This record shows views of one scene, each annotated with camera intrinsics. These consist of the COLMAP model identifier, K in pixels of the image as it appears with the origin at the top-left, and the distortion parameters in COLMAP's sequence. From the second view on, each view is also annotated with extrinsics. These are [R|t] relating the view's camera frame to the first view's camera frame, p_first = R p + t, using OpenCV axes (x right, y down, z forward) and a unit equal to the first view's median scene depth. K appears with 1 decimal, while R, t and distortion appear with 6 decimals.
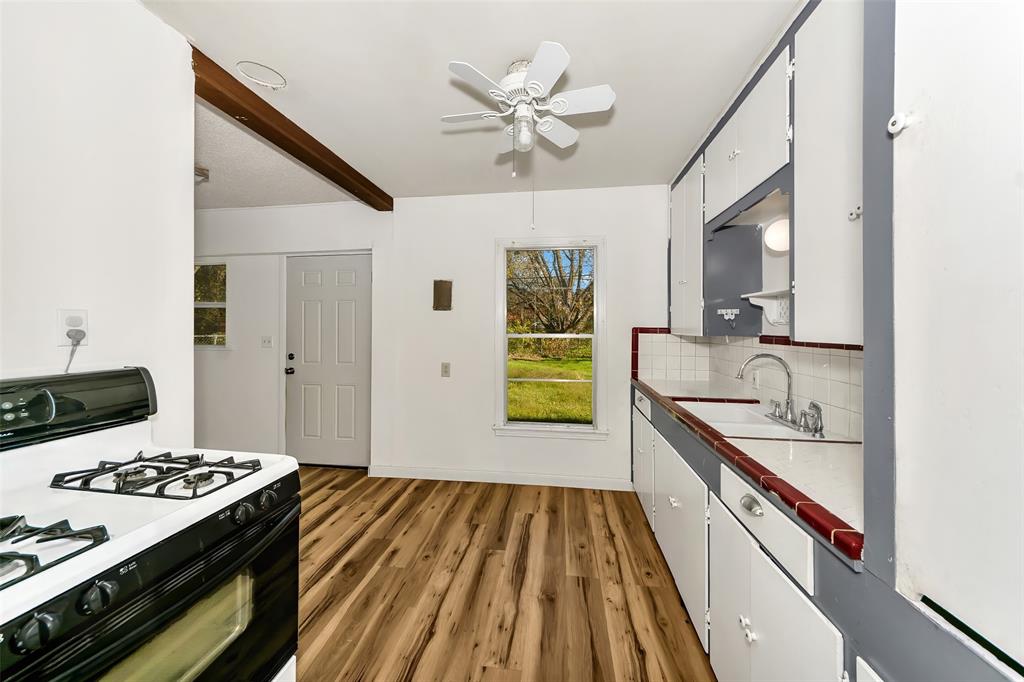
lens RADIAL K [[371.5, 0, 529.7], [0, 371.5, 327.8], [0, 0, 1]] dist [0.012661, -0.002904]
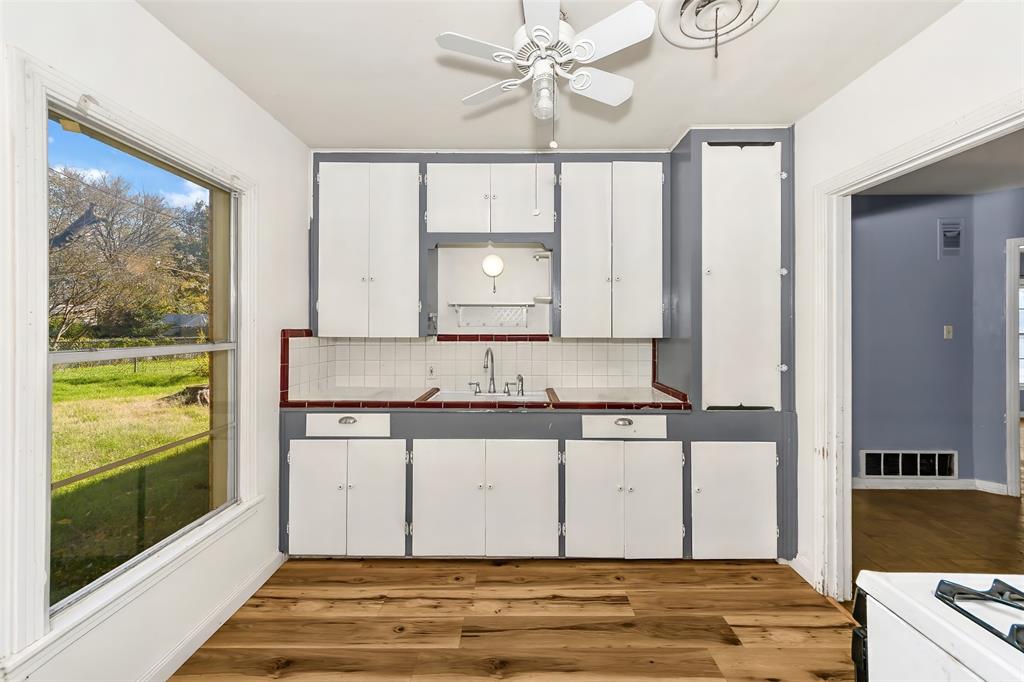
lens RADIAL K [[371.5, 0, 515.1], [0, 371.5, 328.1], [0, 0, 1]] dist [0.012661, -0.002904]
pose [[-0.085454, -0.006591, 0.996320, -0.652831], [0.000145, 0.999978, 0.006628, -0.010889], [-0.996342, 0.000711, -0.085451, 0.900789]]
